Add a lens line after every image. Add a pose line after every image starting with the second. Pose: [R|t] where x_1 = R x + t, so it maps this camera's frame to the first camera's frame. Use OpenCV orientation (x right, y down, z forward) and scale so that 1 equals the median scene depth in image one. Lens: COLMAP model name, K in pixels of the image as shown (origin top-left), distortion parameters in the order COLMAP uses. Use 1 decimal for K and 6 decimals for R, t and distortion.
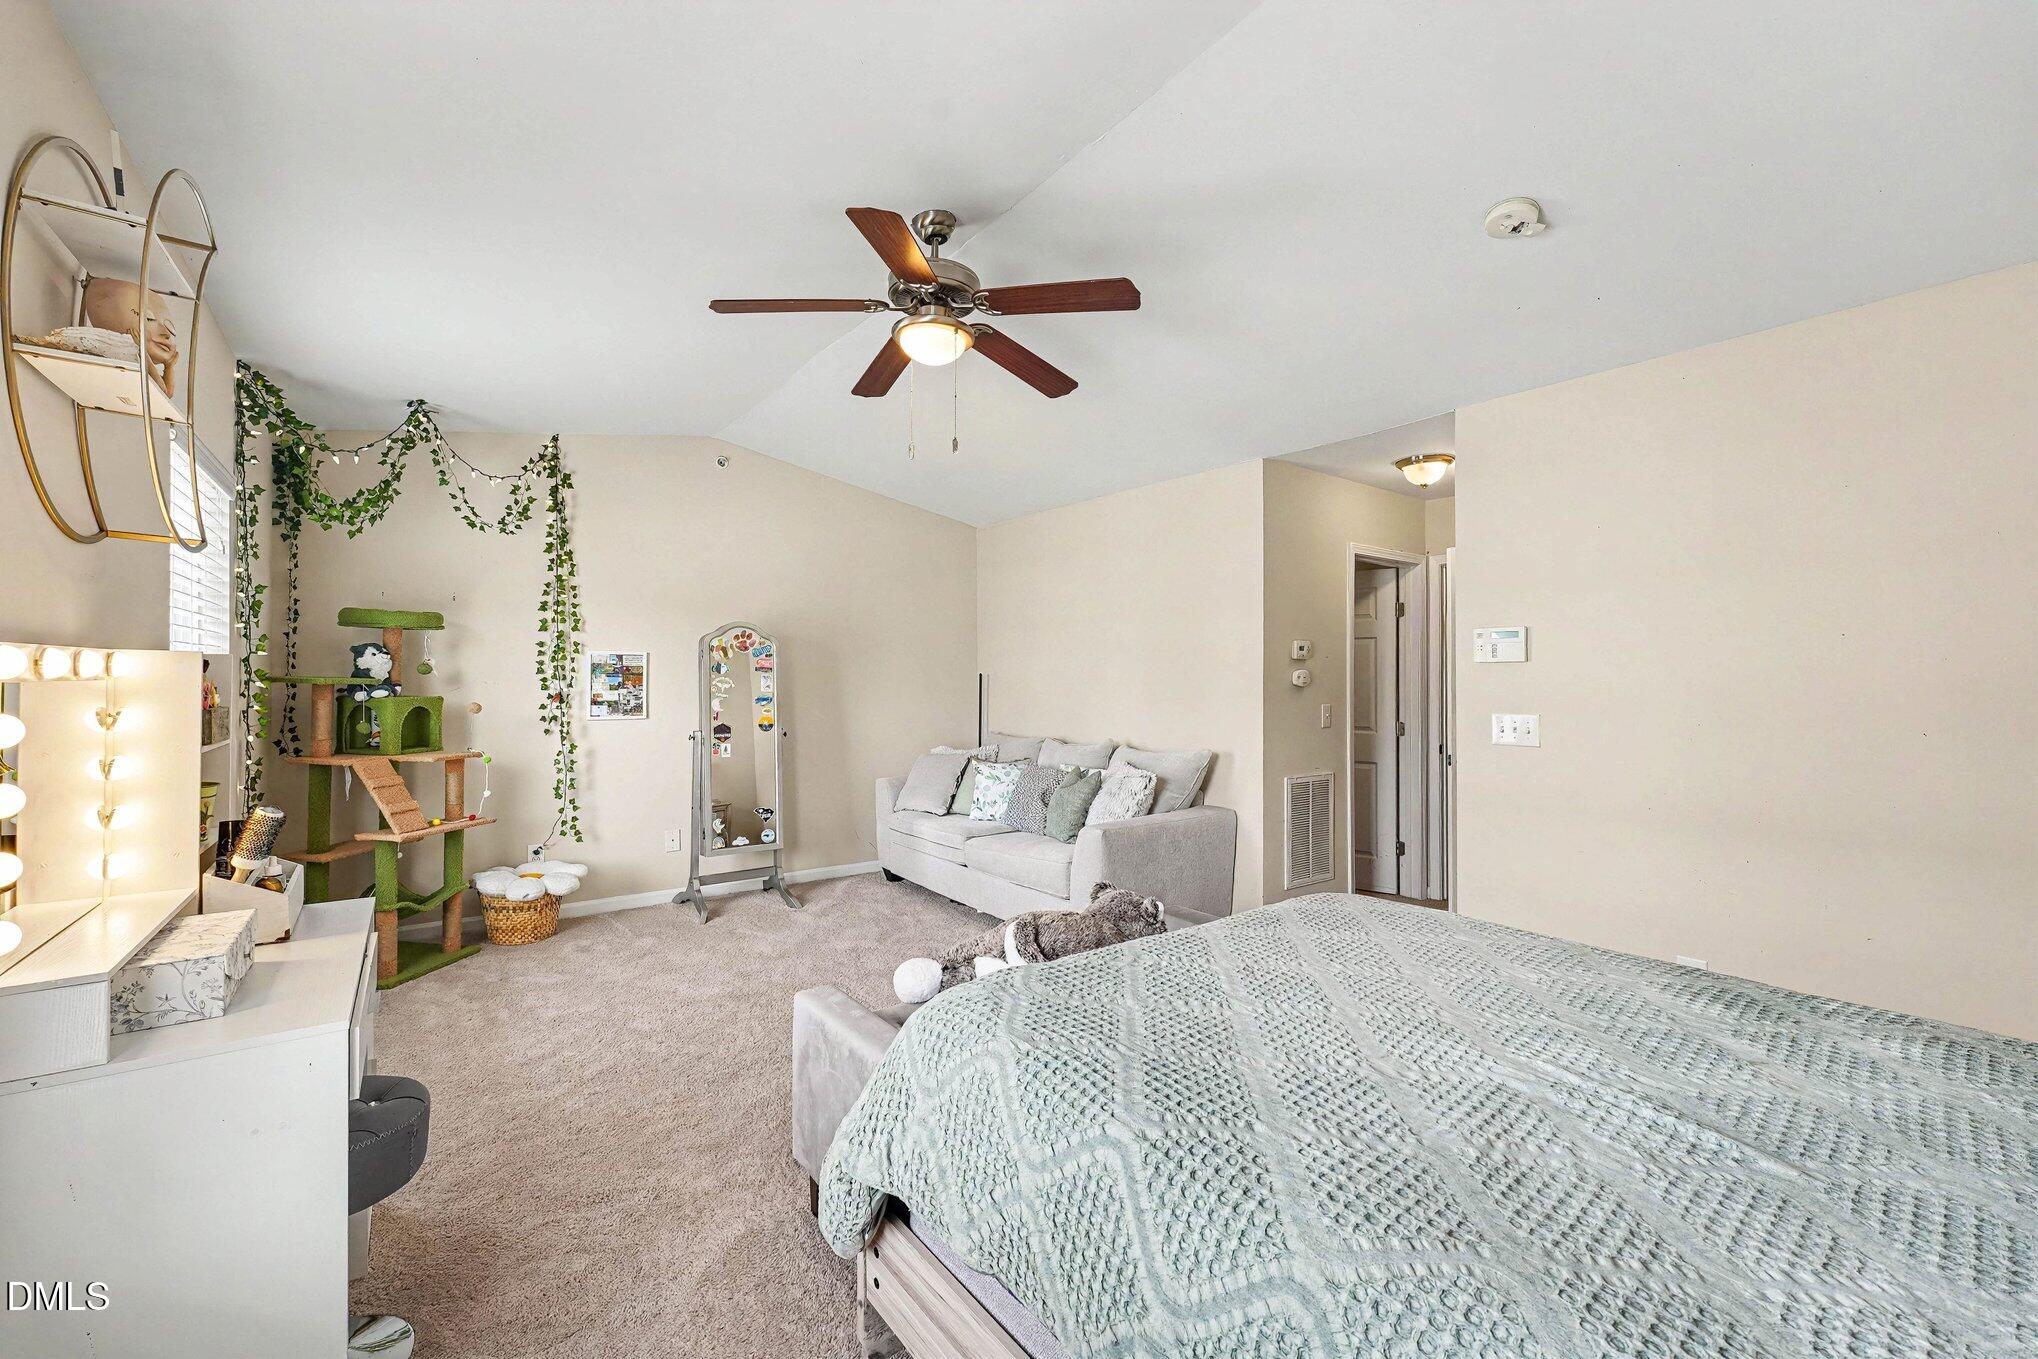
lens RADIAL K [[817.8, 0, 1017.5], [0, 817.8, 682.3], [0, 0, 1]] dist [0.003977, 0.000551]
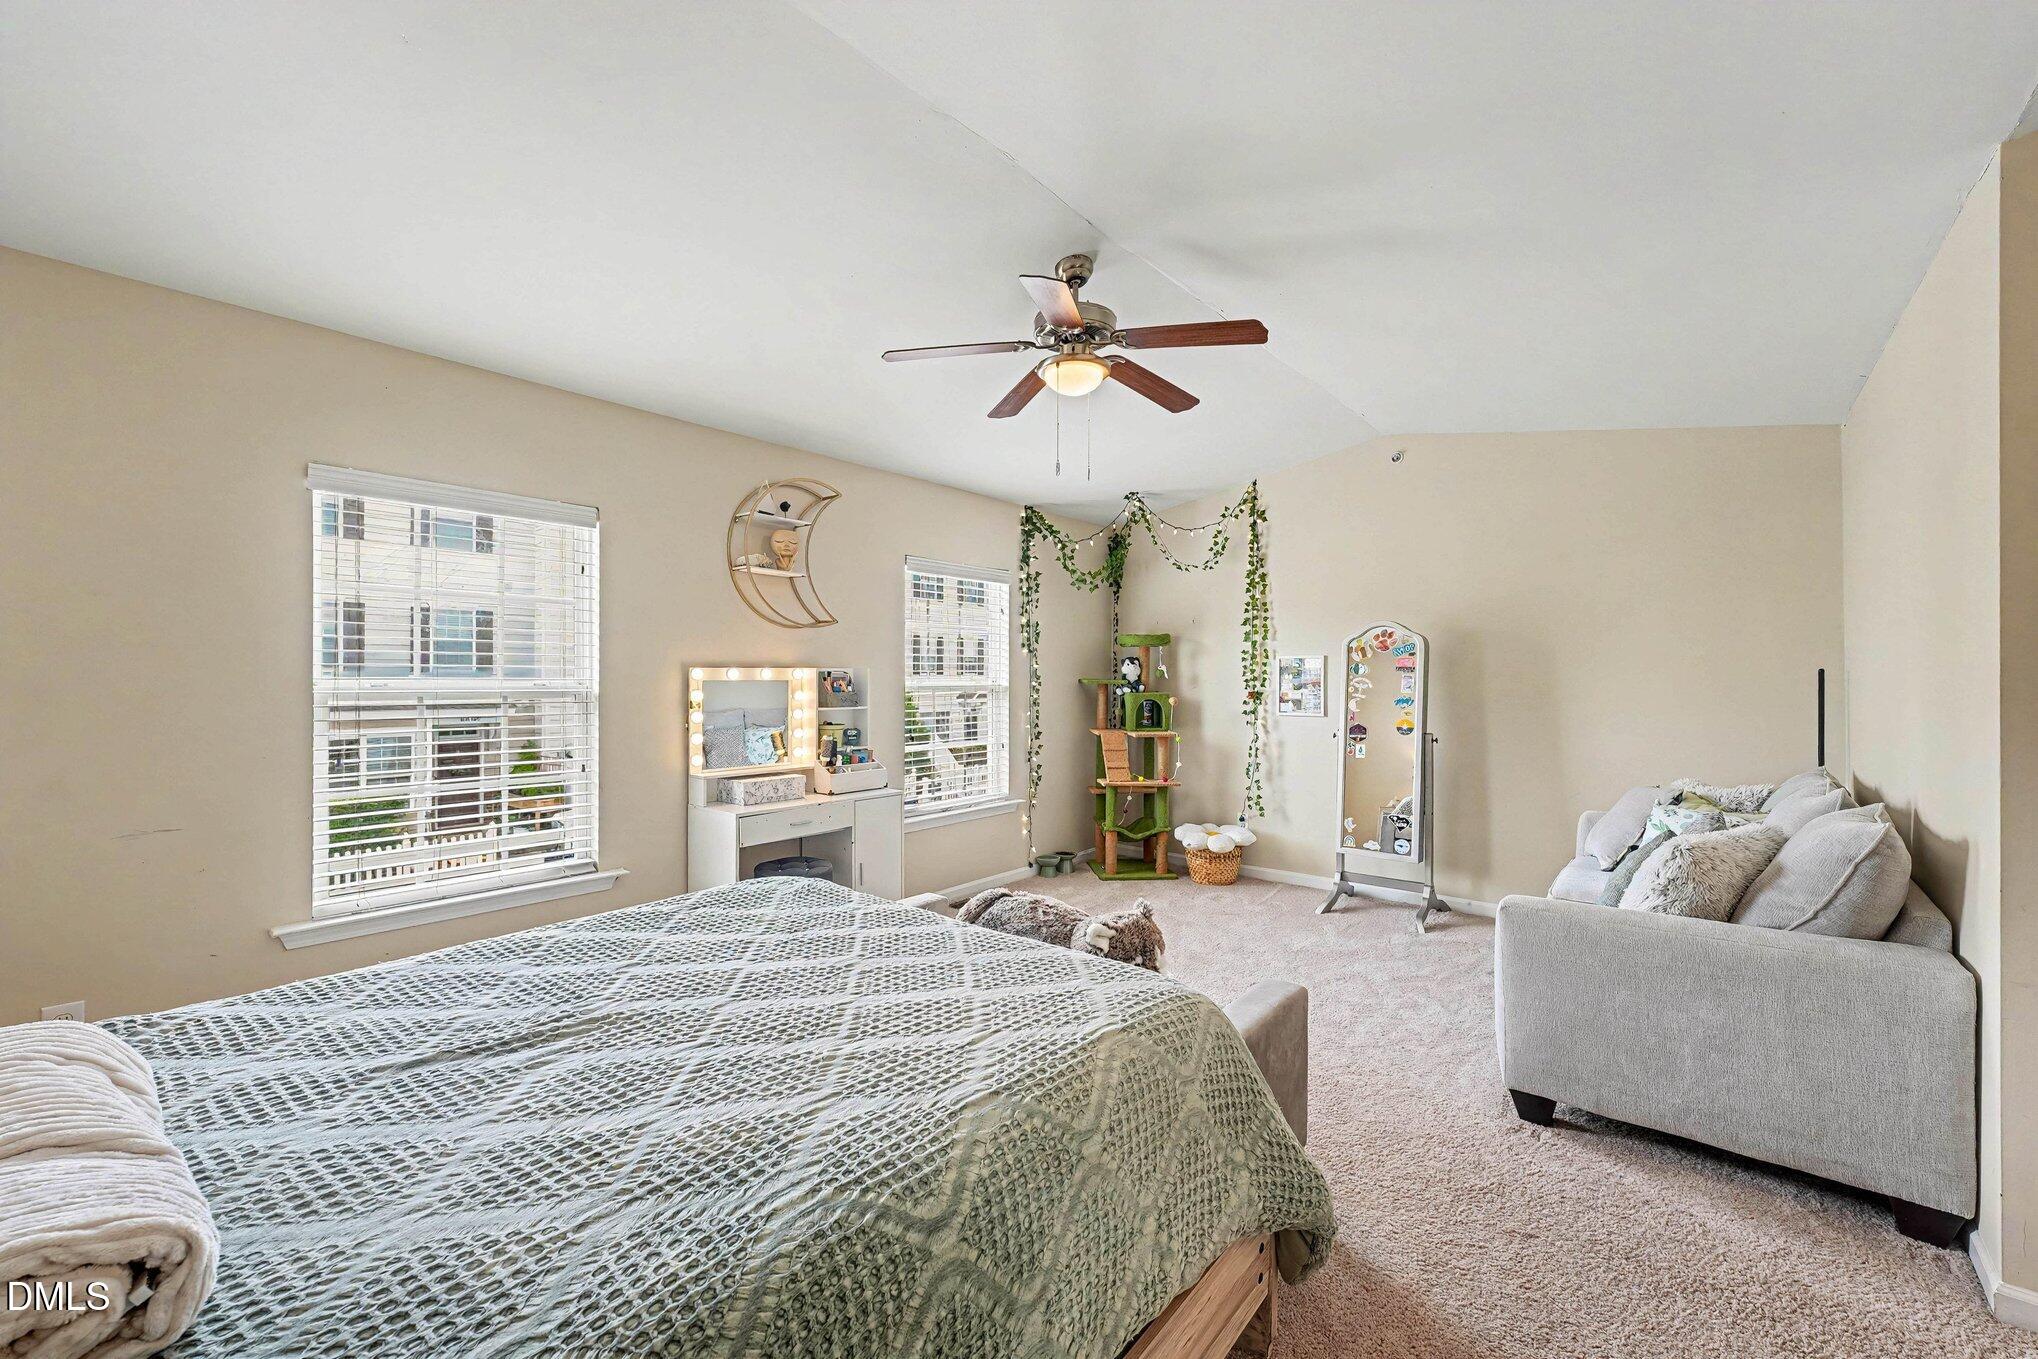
lens RADIAL K [[817.8, 0, 1029.2], [0, 817.8, 674.4], [0, 0, 1]] dist [0.003977, 0.000551]
pose [[0.258142, -0.009856, -0.966057, 0.525579], [-0.001262, 0.999944, -0.010539, 0.000598], [0.966106, 0.003939, 0.258115, 0.361242]]
